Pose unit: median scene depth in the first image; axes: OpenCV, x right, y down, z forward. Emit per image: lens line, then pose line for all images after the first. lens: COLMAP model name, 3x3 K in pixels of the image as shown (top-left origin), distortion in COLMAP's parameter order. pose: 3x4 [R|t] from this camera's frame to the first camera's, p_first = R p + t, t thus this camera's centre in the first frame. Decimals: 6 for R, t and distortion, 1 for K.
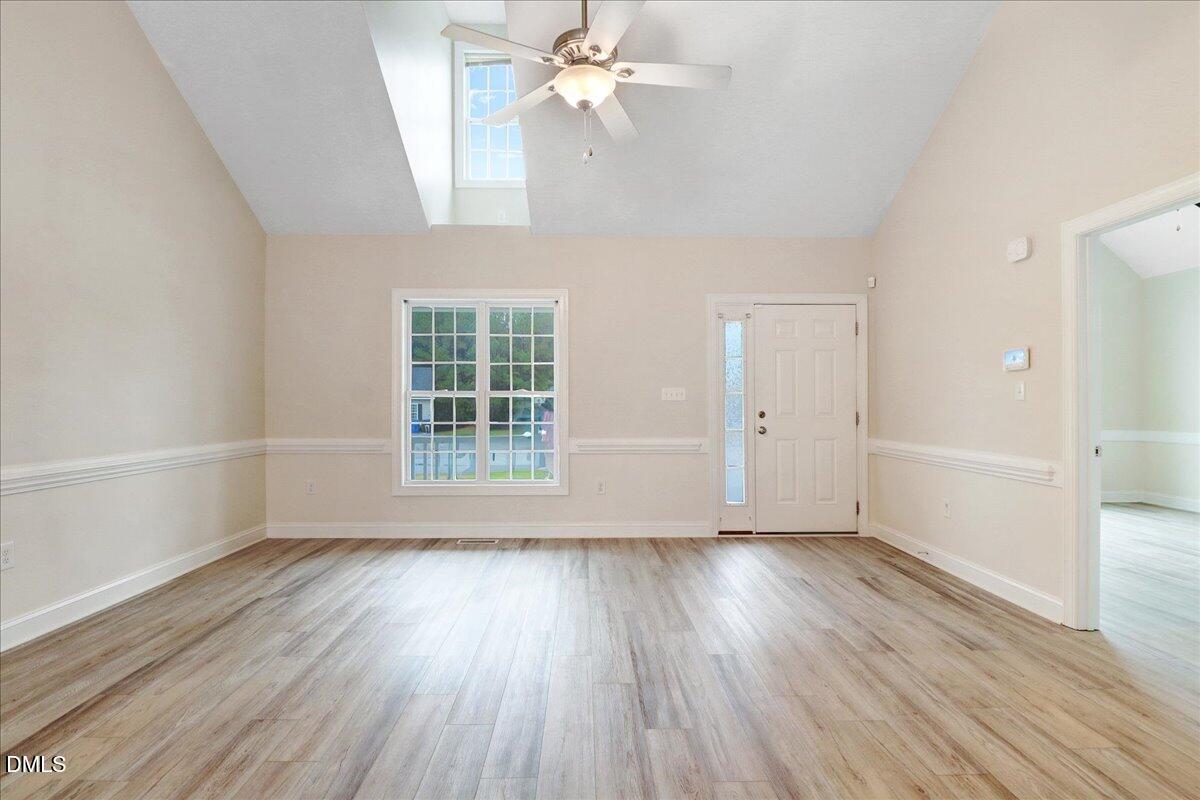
lens RADIAL K [[616.0, 0, 602.5], [0, 616.0, 412.2], [0, 0, 1]] dist [0.003554, -0.016224]
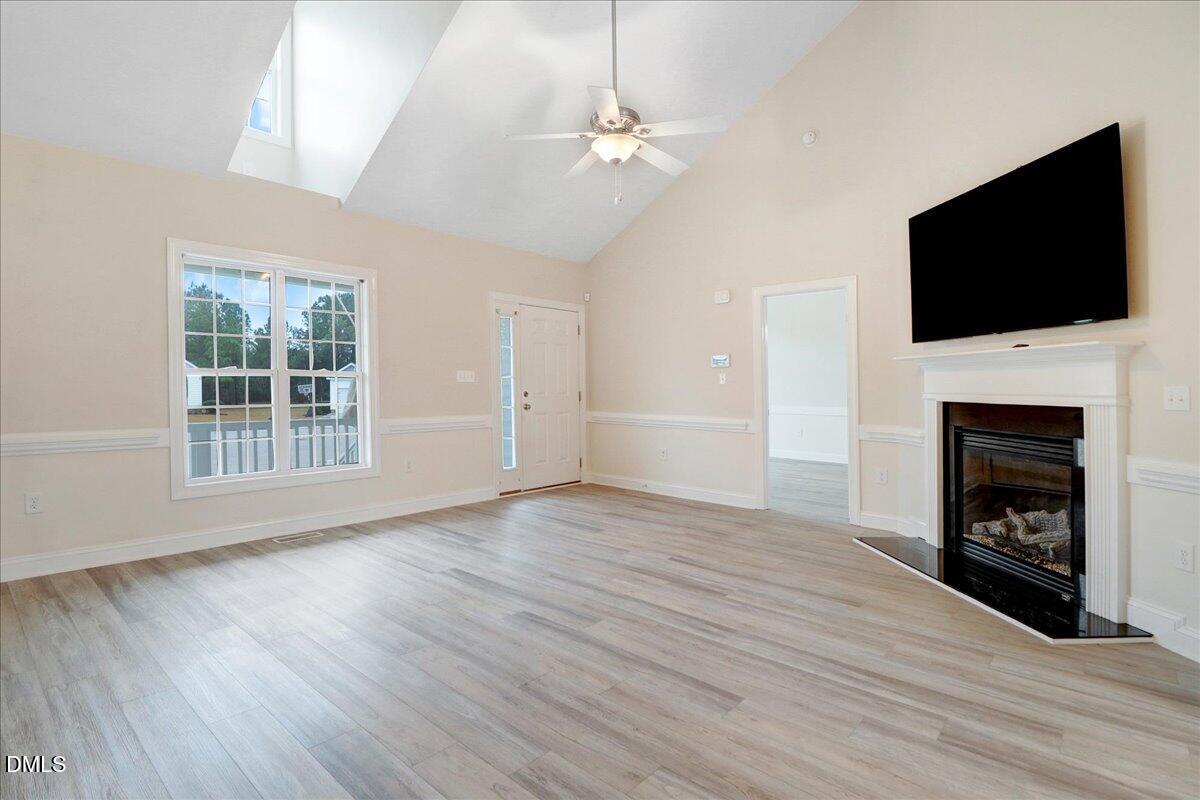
lens RADIAL K [[581.8, 0, 606.7], [0, 581.8, 382.1], [0, 0, 1]] dist [-0.006779, -0.000739]
pose [[0.685335, 0.009129, 0.728171, -0.495243], [0.003829, 0.999862, -0.016139, -0.000952], [-0.728218, 0.013849, 0.685205, 0.084675]]
